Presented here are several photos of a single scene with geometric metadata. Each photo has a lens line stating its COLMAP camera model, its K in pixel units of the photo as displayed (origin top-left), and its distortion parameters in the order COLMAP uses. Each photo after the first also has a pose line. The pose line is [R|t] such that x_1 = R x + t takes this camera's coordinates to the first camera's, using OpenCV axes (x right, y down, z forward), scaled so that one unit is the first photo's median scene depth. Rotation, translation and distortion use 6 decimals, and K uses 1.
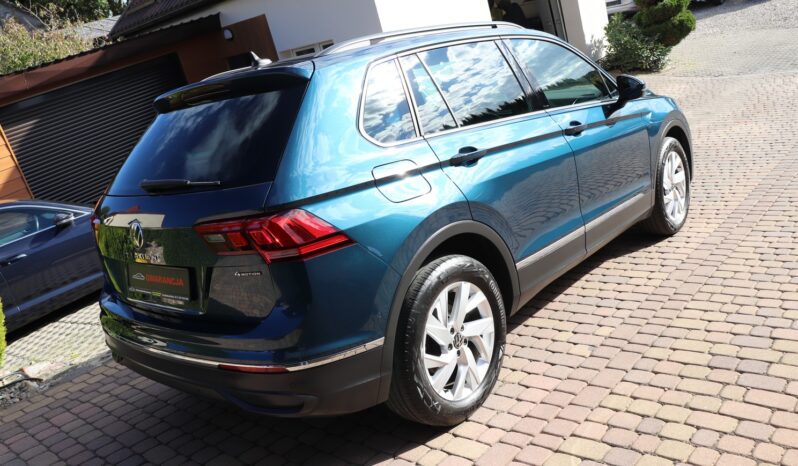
lens RADIAL K [[665.2, 0, 395.8], [0, 665.2, 235.4], [0, 0, 1]] dist [-0.105972, 0.060372]
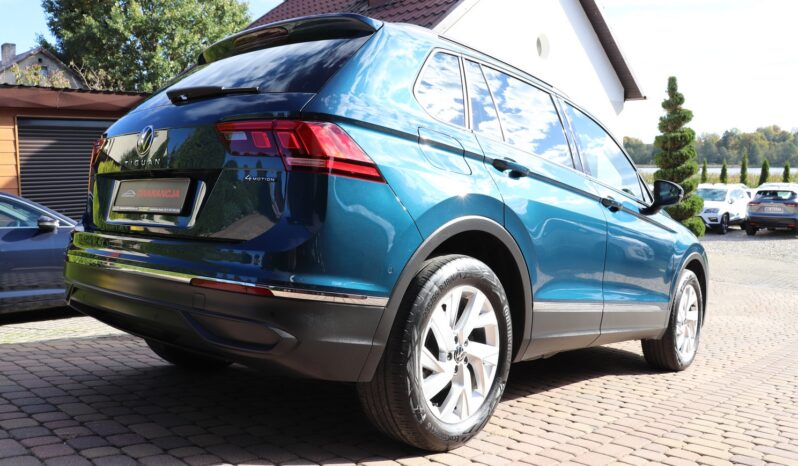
lens RADIAL K [[665.2, 0, 401.8], [0, 665.2, 232.0], [0, 0, 1]] dist [-0.105972, 0.060372]
pose [[0.967879, 0.251403, 0.002479, -0.020578], [-0.242502, 0.936122, -0.254694, 0.242101], [-0.066351, 0.245912, 0.967018, 0.121607]]
